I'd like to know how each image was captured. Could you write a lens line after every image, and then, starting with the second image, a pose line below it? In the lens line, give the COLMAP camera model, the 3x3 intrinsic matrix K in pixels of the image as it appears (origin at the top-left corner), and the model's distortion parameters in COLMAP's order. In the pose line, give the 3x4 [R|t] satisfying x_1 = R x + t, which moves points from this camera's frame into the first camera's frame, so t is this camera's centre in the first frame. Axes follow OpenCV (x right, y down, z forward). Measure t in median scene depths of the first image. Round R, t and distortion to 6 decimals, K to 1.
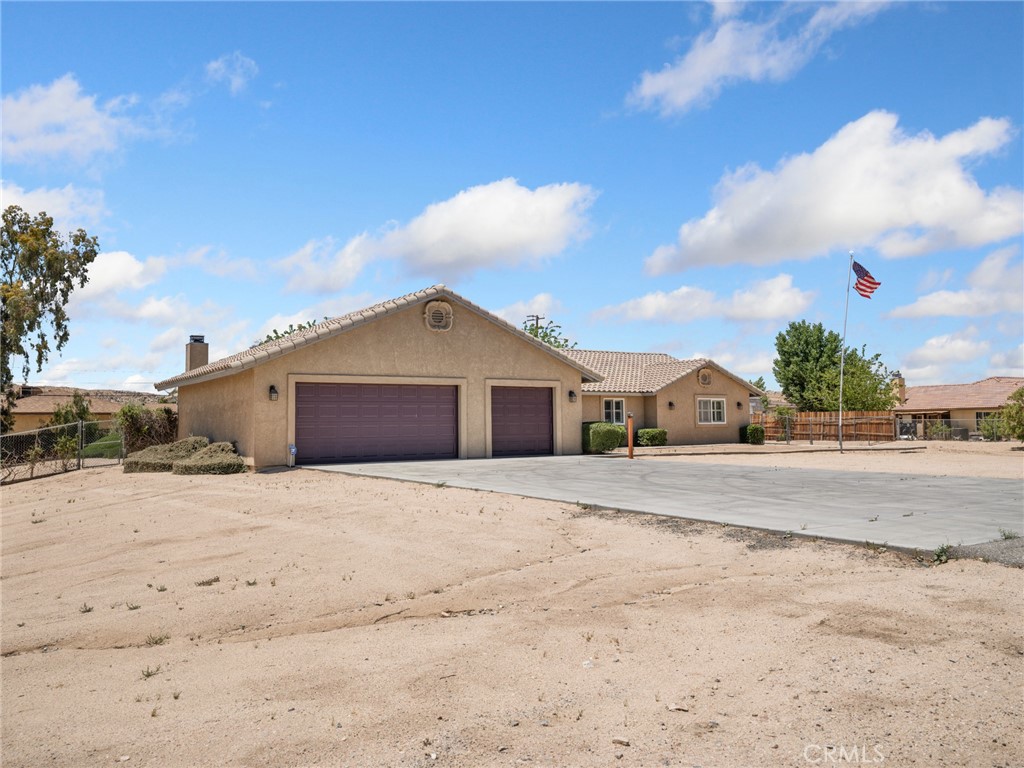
lens RADIAL K [[825.7, 0, 525.5], [0, 825.7, 374.1], [0, 0, 1]] dist [0.083953, -0.159197]
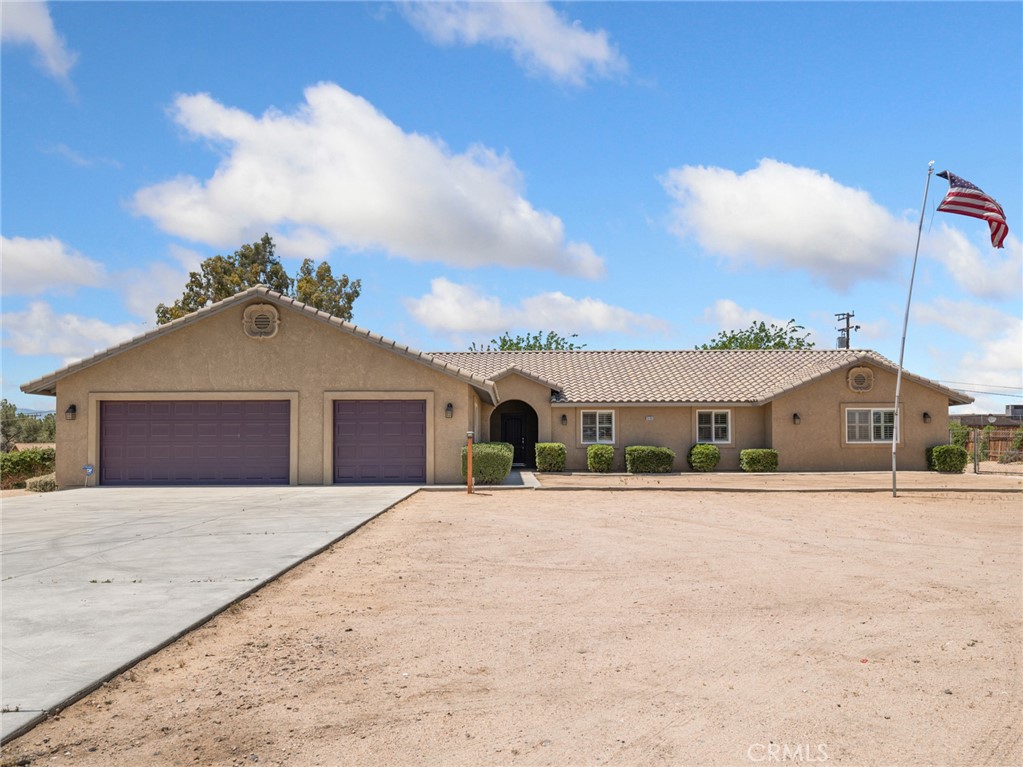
lens RADIAL K [[761.0, 0, 516.7], [0, 761.0, 420.0], [0, 0, 1]] dist [0.011013, -0.002643]
pose [[0.838452, -0.004498, -0.544958, 0.538424], [0.028033, 0.998998, 0.034885, 0.013110], [0.544255, -0.044526, 0.837738, 0.452560]]
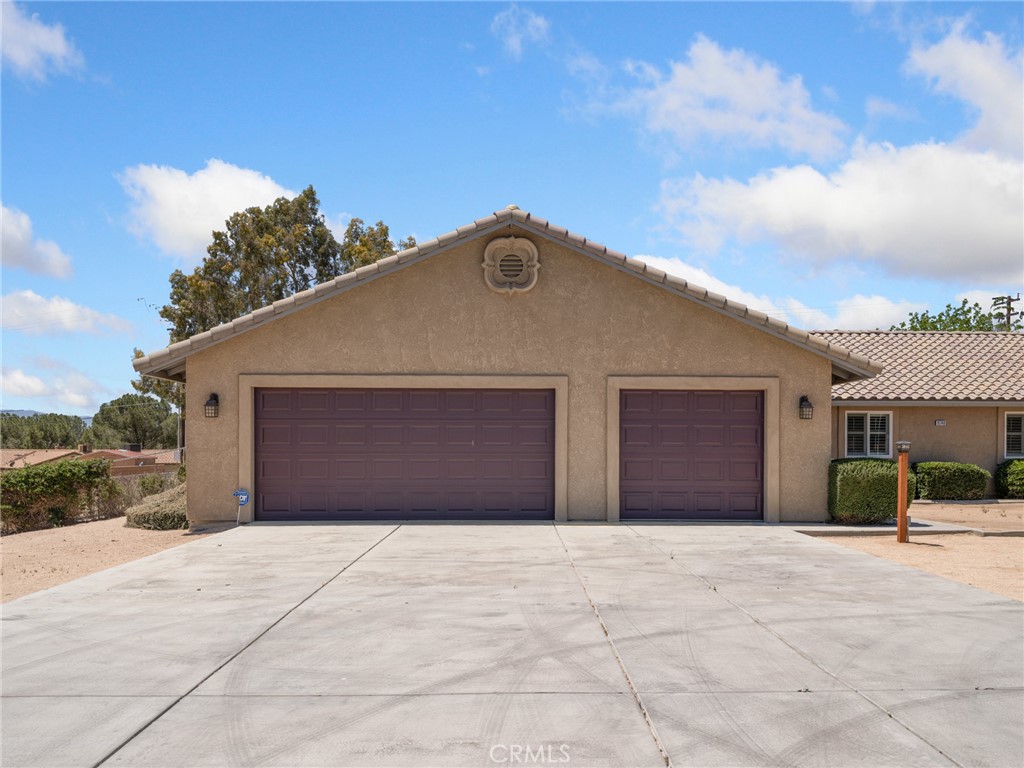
lens RADIAL K [[861.5, 0, 526.2], [0, 861.5, 441.5], [0, 0, 1]] dist [0.099629, -0.171148]
pose [[0.848392, 0.011261, -0.529248, 0.205434], [0.019869, 0.998392, 0.053093, 0.017315], [0.528995, -0.055560, 0.846804, 0.488186]]
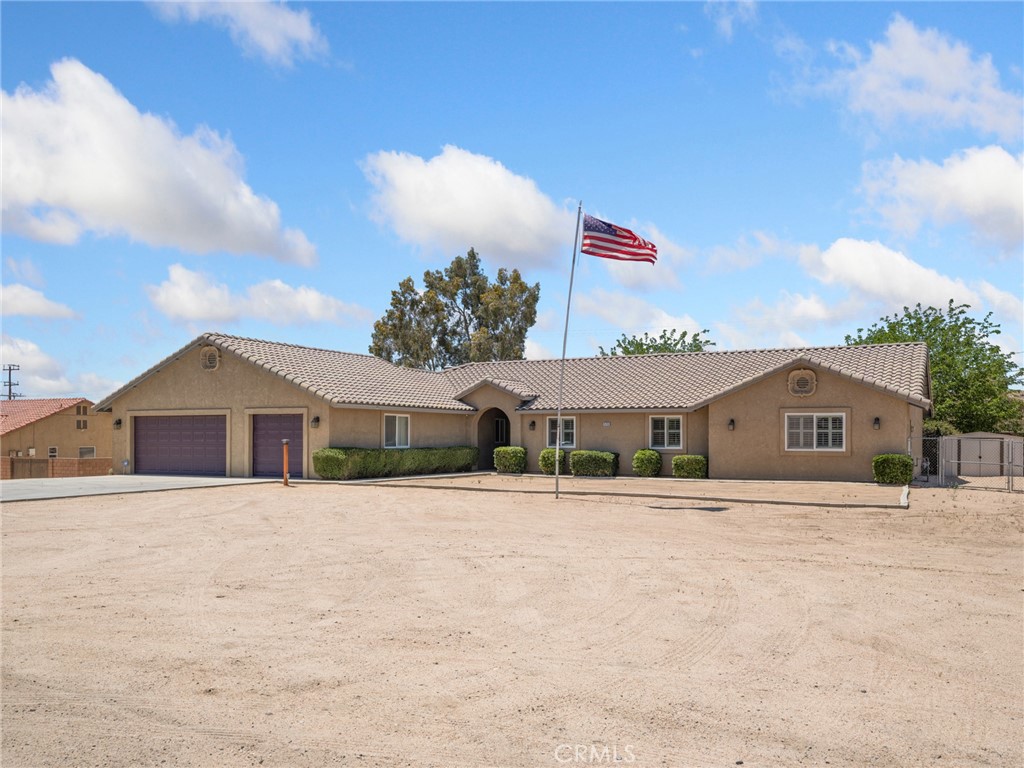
lens RADIAL K [[861.5, 0, 526.2], [0, 861.5, 441.5], [0, 0, 1]] dist [0.099629, -0.171148]
pose [[0.488569, 0.016943, -0.872361, 1.192307], [0.048414, 0.997745, 0.046492, 0.014135], [0.871181, -0.064949, 0.486646, 0.747744]]
